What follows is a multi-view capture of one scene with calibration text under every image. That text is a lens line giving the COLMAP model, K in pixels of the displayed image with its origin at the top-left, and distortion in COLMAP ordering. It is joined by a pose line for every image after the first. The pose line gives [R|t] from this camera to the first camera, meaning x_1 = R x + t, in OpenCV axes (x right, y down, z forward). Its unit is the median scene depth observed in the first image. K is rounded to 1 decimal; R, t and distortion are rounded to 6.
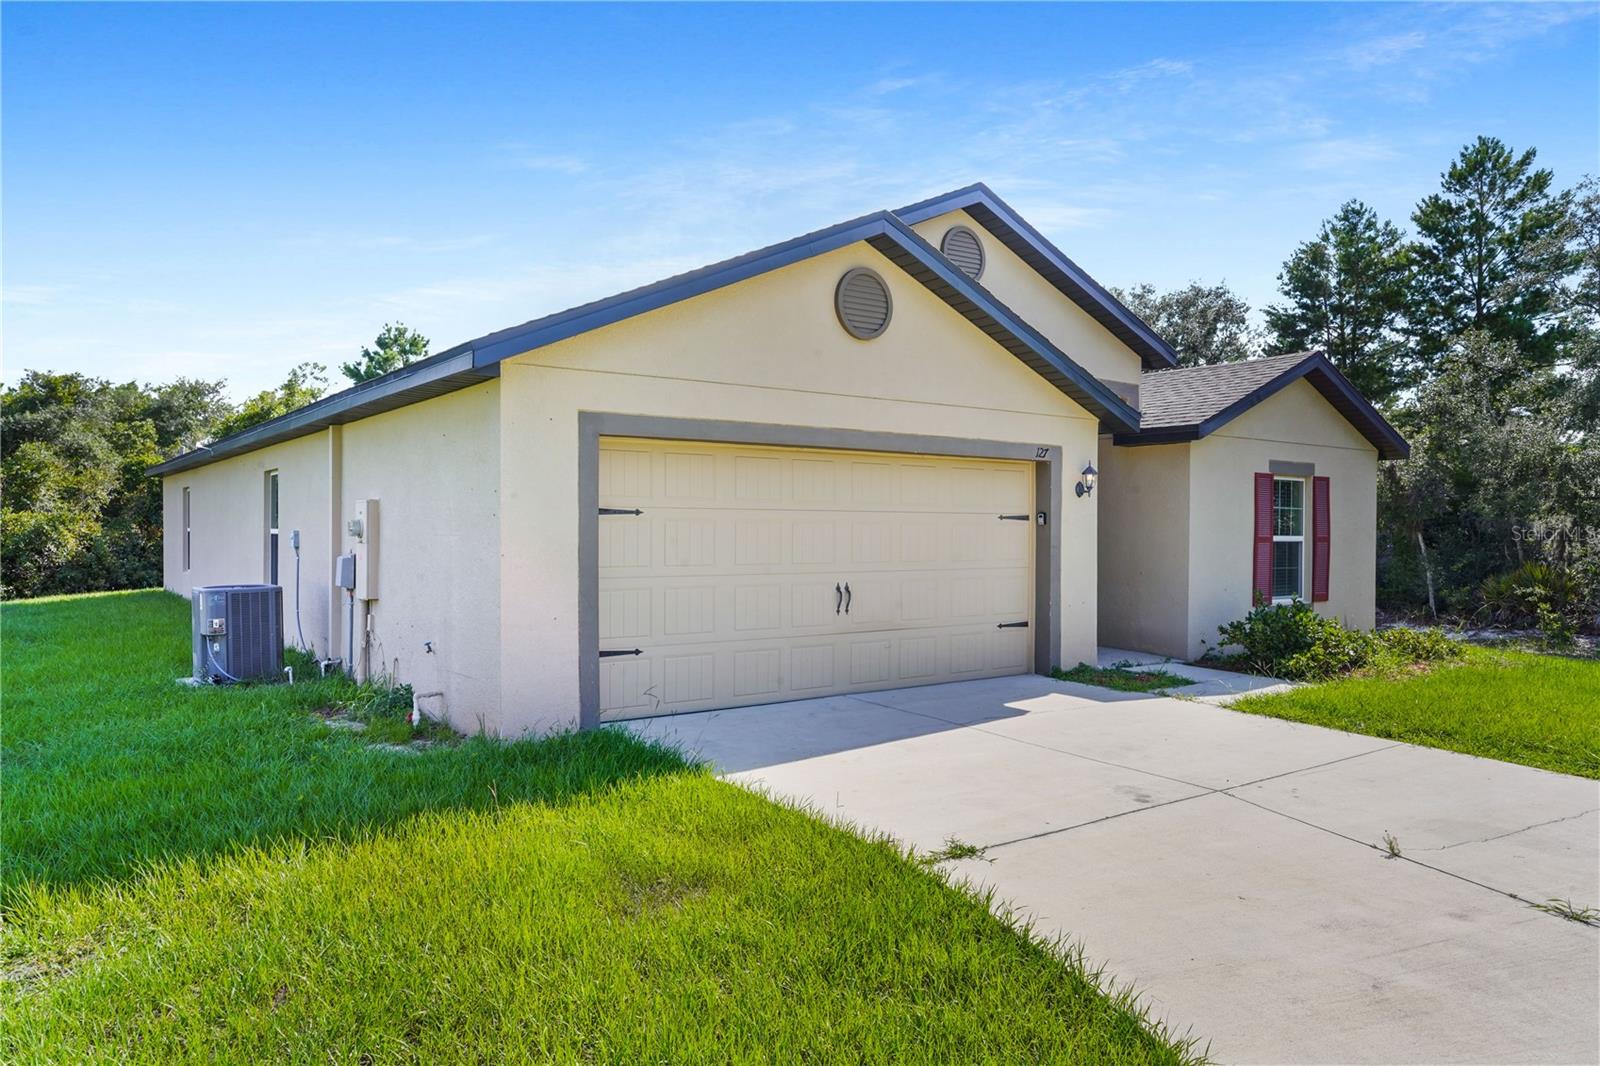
lens RADIAL K [[1032.9, 0, 800.0], [0, 1032.9, 533.0], [0, 0, 1]] dist [-0.001179, -0.000175]
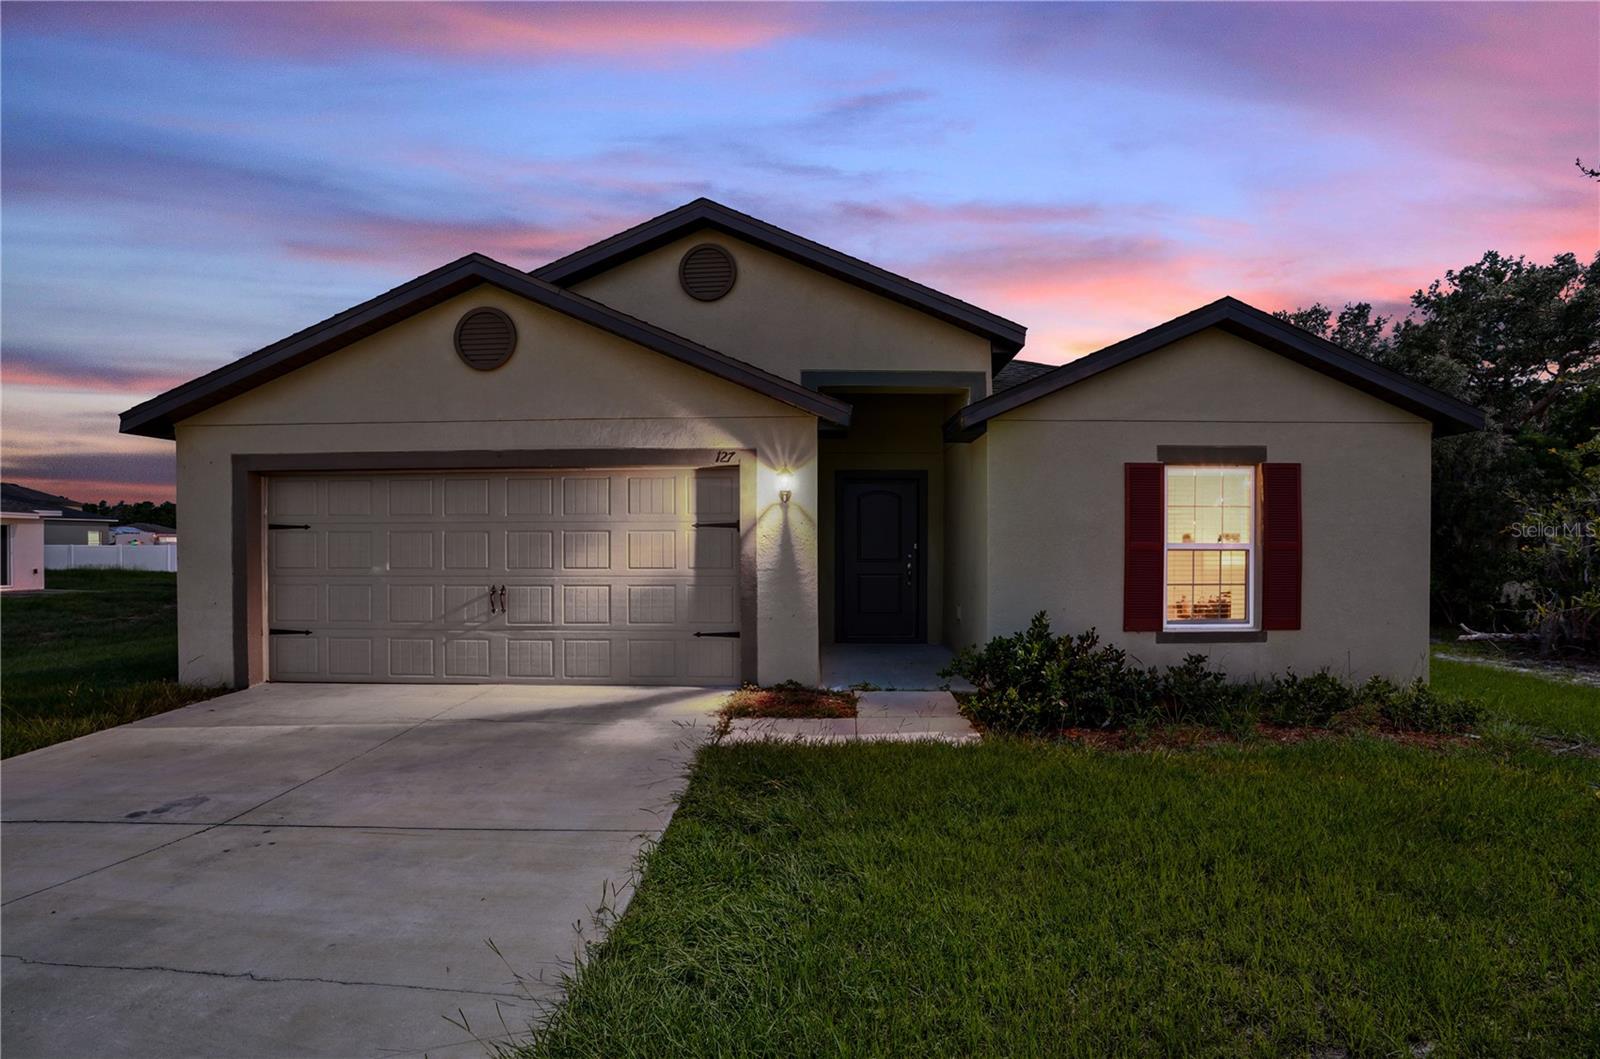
lens RADIAL K [[802.7, 0, 800.0], [0, 802.7, 529.5], [0, 0, 1]] dist [-0.063418, -0.000005]
pose [[0.806390, -0.003722, -0.591372, 0.726972], [0.004988, 0.999987, 0.000507, -0.010753], [0.591363, -0.003359, 0.806399, 0.440880]]
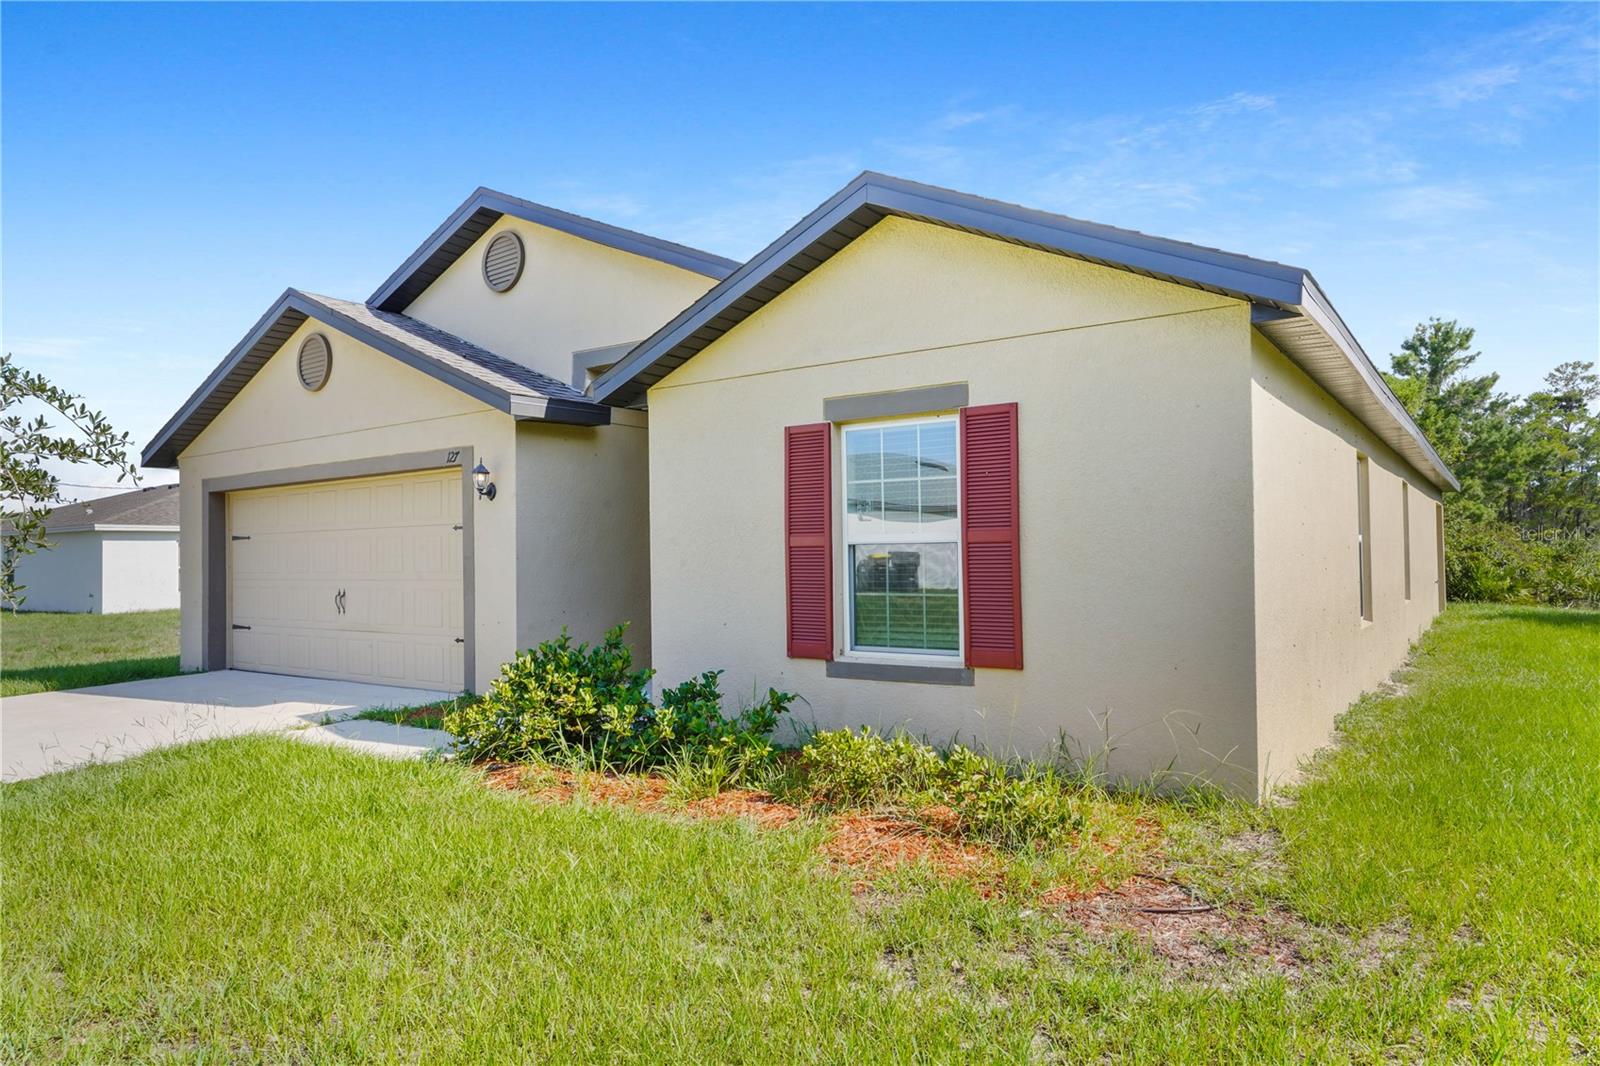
lens RADIAL K [[1006.8, 0, 800.0], [0, 1006.8, 533.0], [0, 0, 1]] dist [-0.003793, -0.000205]
pose [[0.334246, -0.036433, -0.941781, 1.177946], [0.011396, 0.999336, -0.034614, 0.025070], [0.942417, 0.000837, 0.334439, 0.988495]]
